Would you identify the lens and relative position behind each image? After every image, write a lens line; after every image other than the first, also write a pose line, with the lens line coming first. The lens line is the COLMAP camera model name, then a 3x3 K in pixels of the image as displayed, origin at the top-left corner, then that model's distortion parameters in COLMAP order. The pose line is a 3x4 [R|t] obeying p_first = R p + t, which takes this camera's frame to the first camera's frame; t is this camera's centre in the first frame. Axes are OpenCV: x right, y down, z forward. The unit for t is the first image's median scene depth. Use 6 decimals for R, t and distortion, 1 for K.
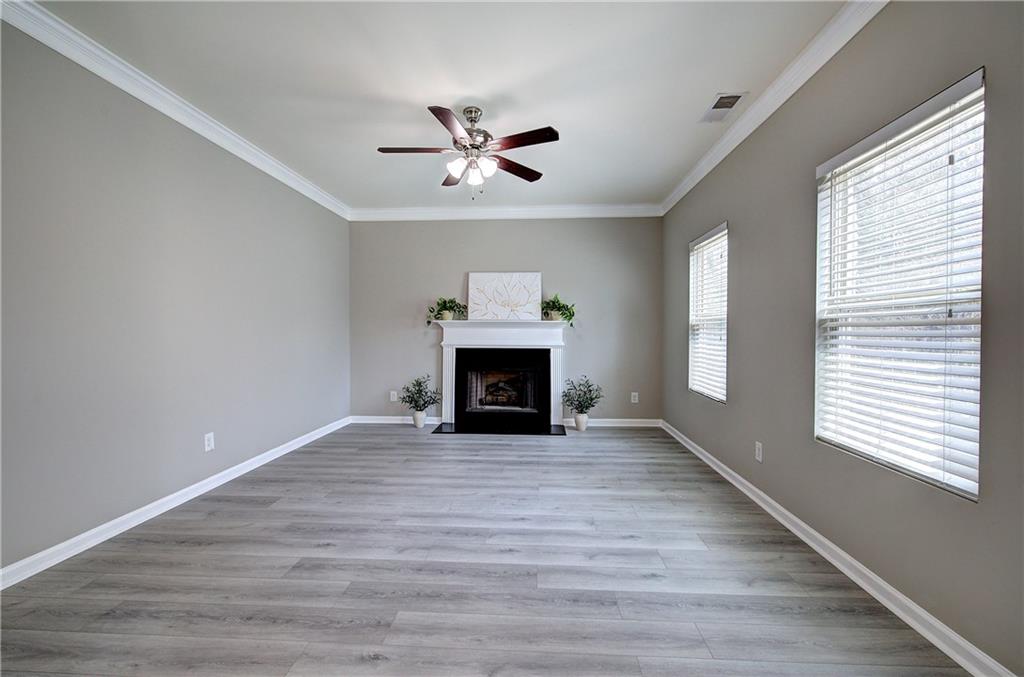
lens RADIAL K [[435.6, 0, 512.0], [0, 435.6, 338.5], [0, 0, 1]] dist [0.000532, -0.000128]
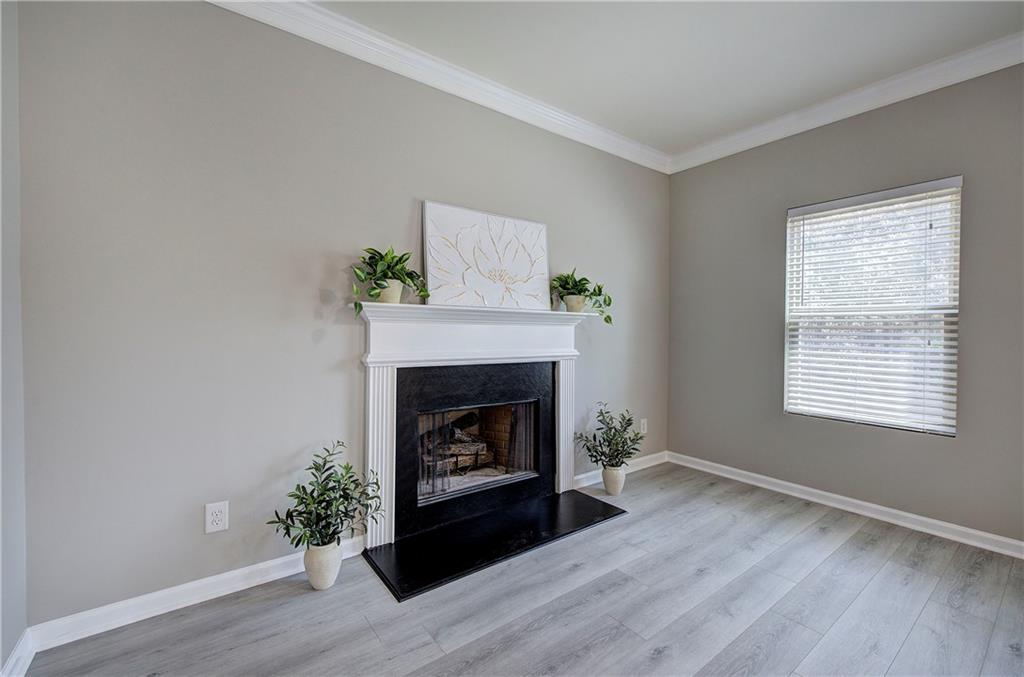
lens RADIAL K [[435.6, 0, 512.0], [0, 435.6, 338.5], [0, 0, 1]] dist [0.000532, -0.000128]
pose [[0.754731, -0.006966, 0.655997, -0.332899], [0.003112, 0.999970, 0.007038, -0.010725], [-0.656027, -0.003271, 0.754730, 0.606329]]
